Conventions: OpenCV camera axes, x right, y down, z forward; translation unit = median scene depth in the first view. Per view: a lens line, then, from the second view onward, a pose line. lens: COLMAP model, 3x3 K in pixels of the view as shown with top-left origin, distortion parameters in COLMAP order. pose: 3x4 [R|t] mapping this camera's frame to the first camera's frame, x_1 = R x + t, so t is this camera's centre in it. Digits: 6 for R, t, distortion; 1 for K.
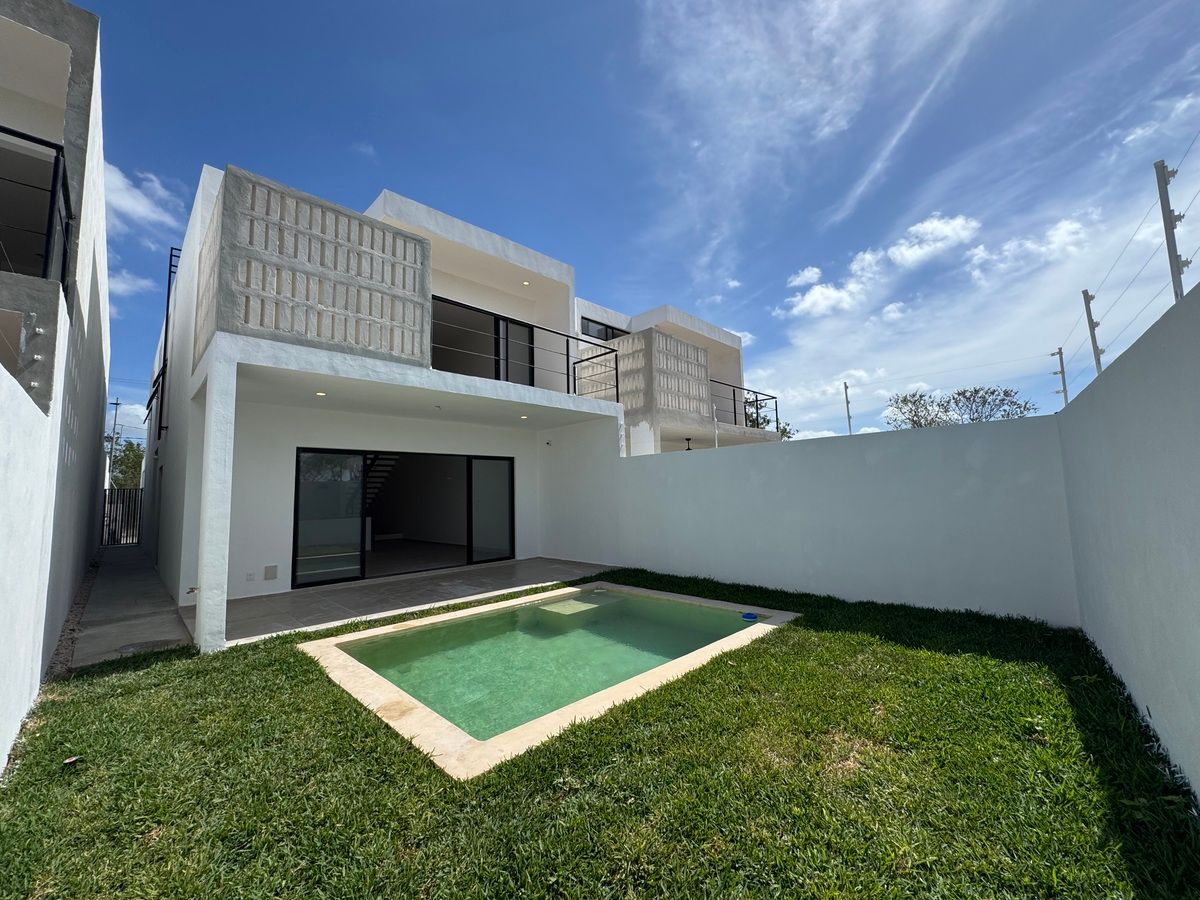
lens RADIAL K [[484.3, 0, 600.2], [0, 484.3, 449.3], [0, 0, 1]] dist [-0.000452, -0.000218]
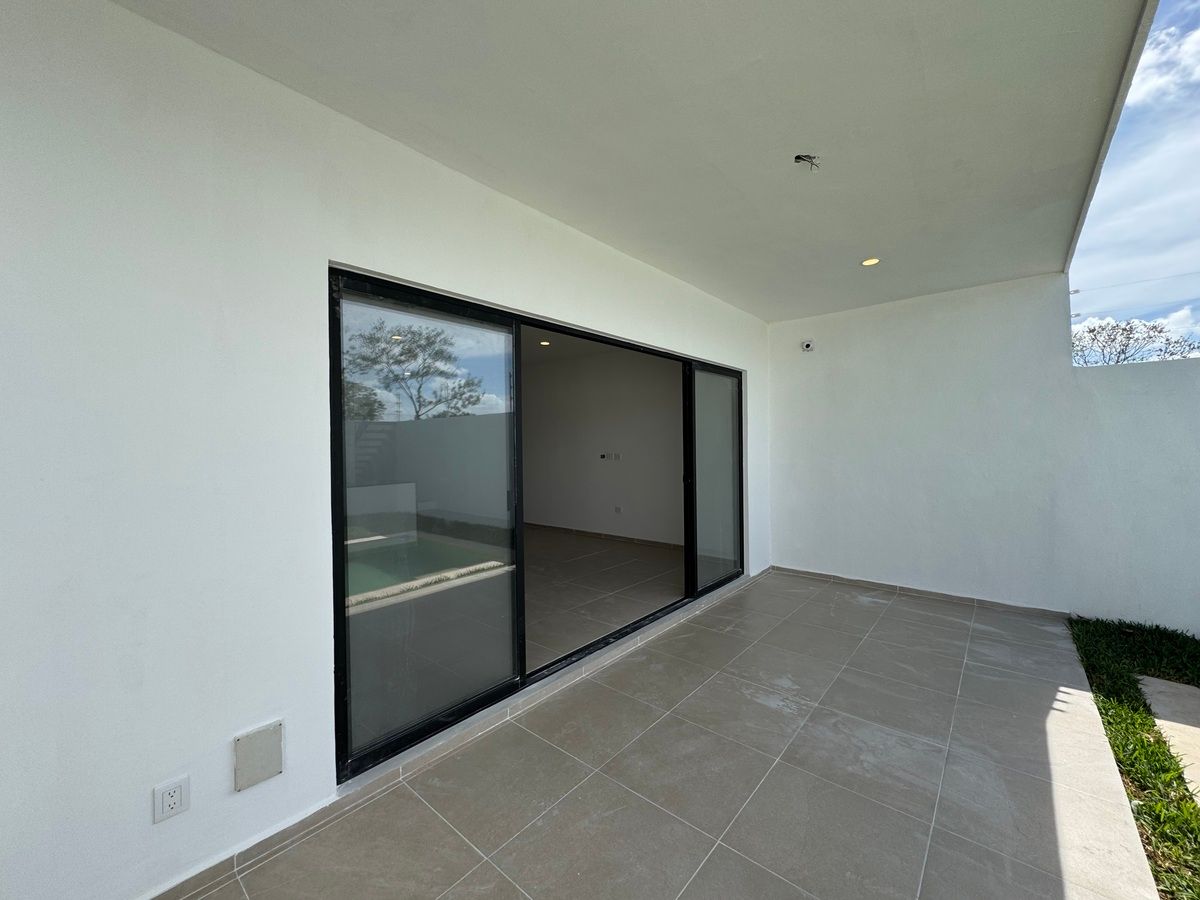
lens RADIAL K [[484.3, 0, 599.7], [0, 484.3, 447.3], [0, 0, 1]] dist [-0.000452, -0.000218]
pose [[0.996409, 0.015977, 0.083154, -0.435503], [-0.024877, 0.993935, 0.107119, 0.052789], [-0.080939, -0.108803, 0.990763, 0.623280]]
